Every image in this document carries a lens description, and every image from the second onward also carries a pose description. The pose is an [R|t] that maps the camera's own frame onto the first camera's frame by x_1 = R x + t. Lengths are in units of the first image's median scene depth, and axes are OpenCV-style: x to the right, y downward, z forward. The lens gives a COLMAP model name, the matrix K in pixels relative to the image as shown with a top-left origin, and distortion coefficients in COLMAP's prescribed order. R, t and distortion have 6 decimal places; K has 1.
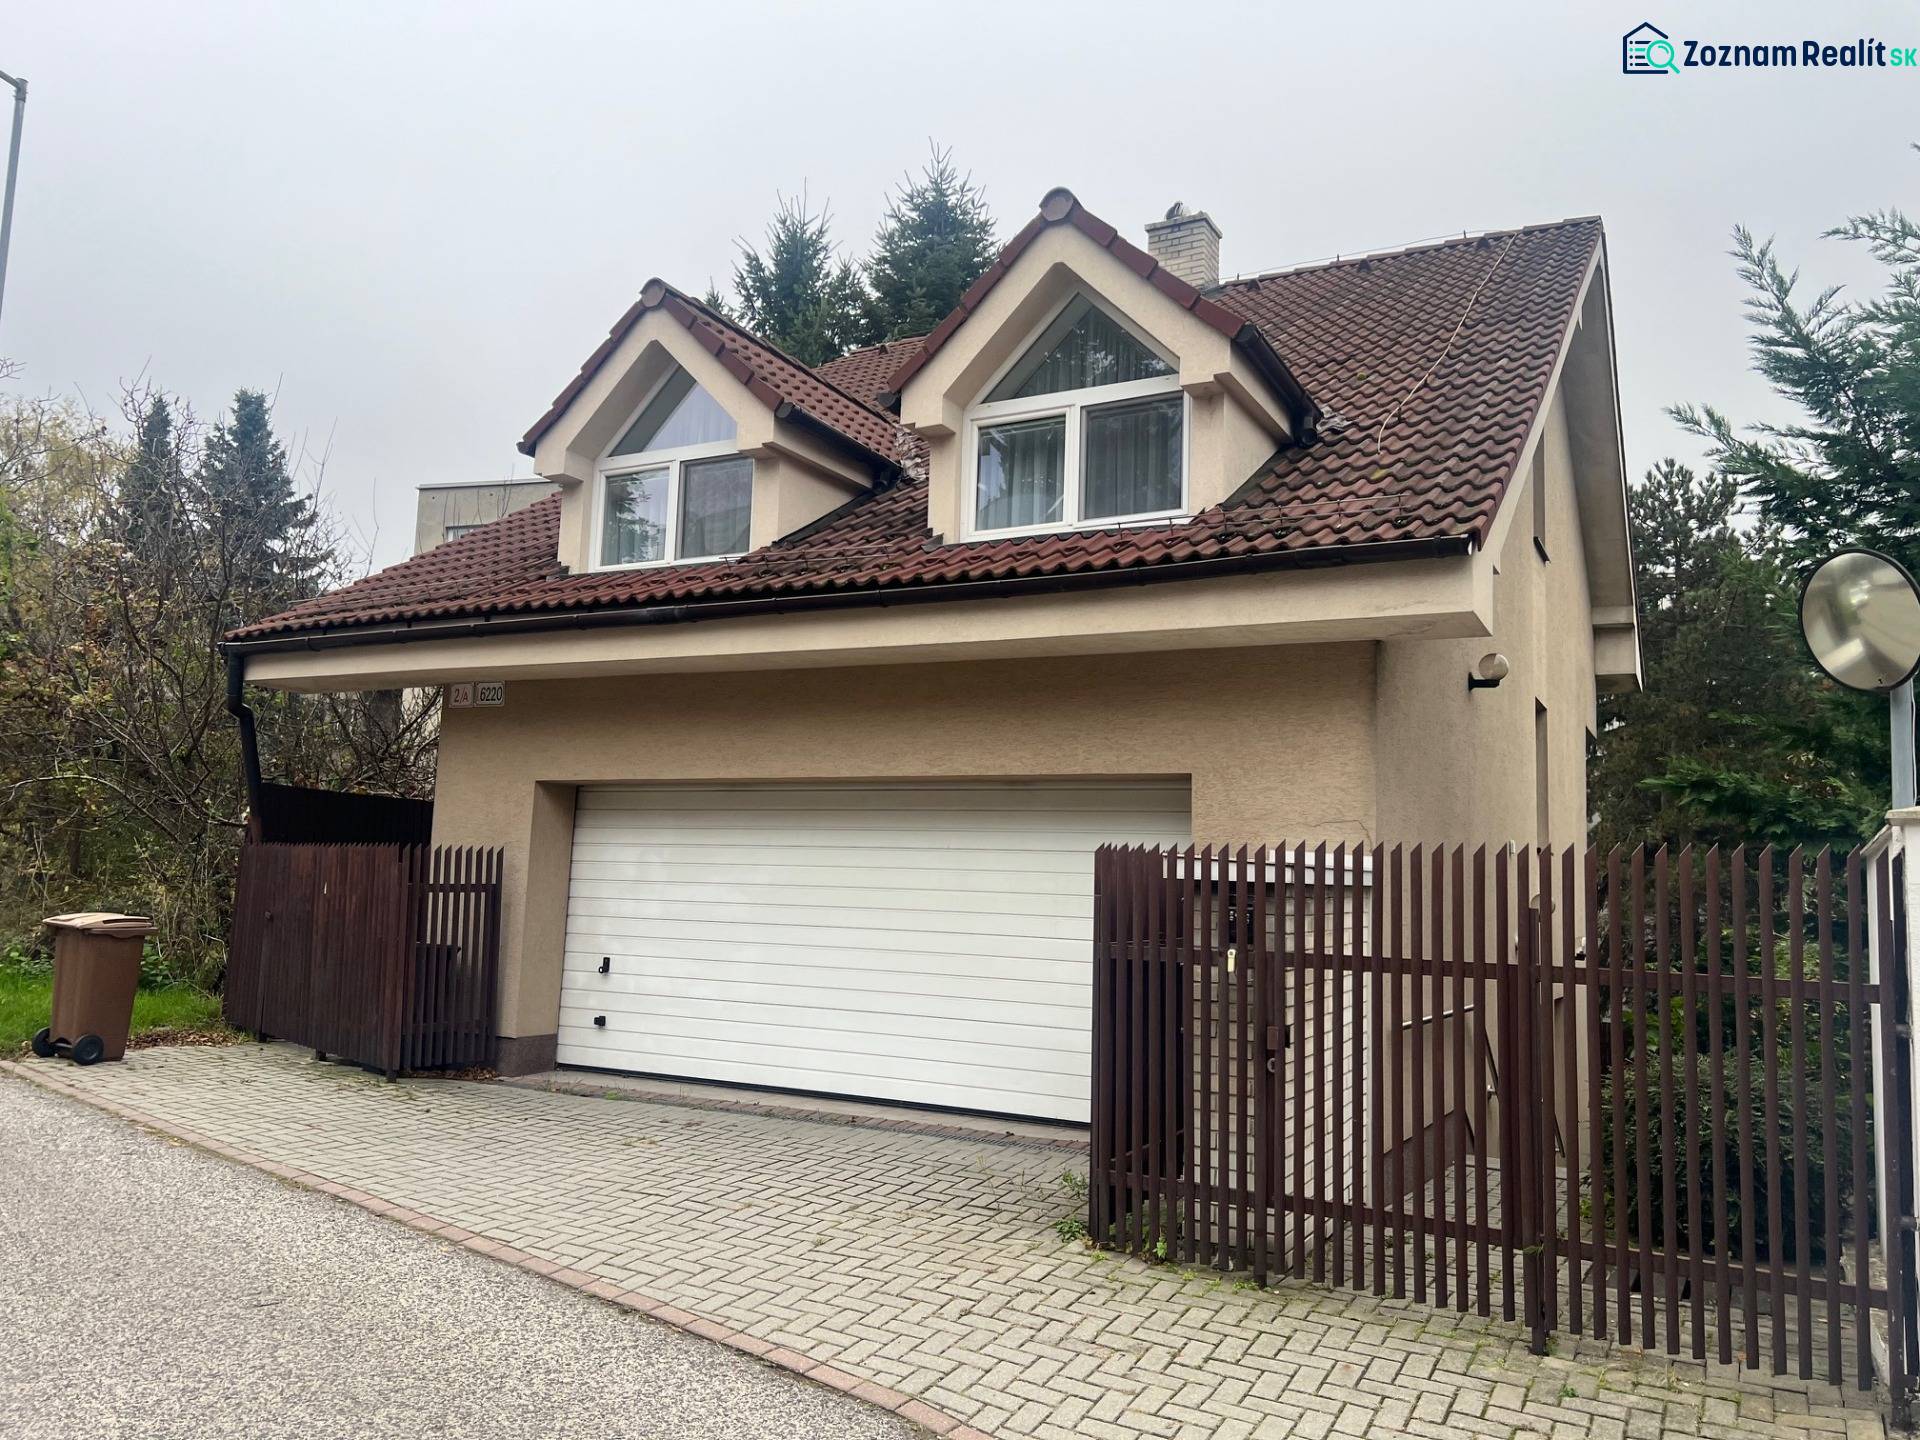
lens RADIAL K [[1396.2, 0, 959.2], [0, 1396.2, 711.9], [0, 0, 1]] dist [-0.000737, -0.001057]
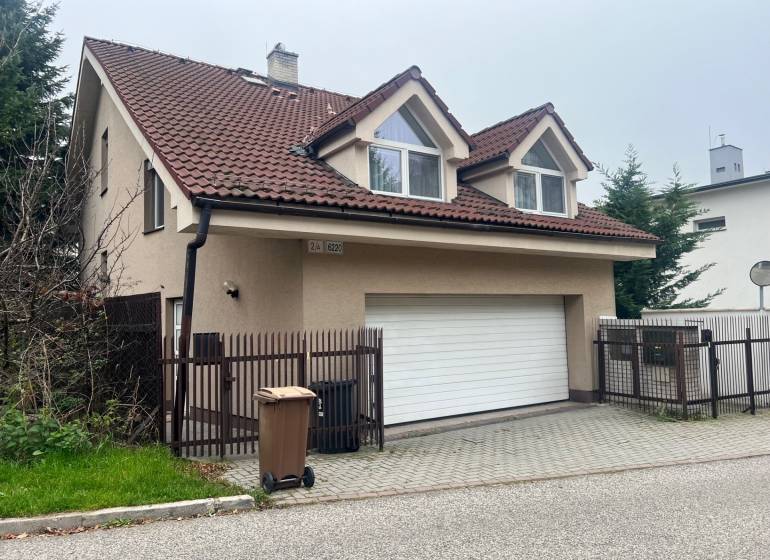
lens RADIAL K [[545.1, 0, 383.9], [0, 545.1, 285.9], [0, 0, 1]] dist [0.037759, 0.000597]
pose [[0.532001, 0.013992, 0.846628, -1.012598], [-0.068654, 0.997284, 0.026659, 0.016375], [-0.843956, -0.072307, 0.531516, 0.580049]]
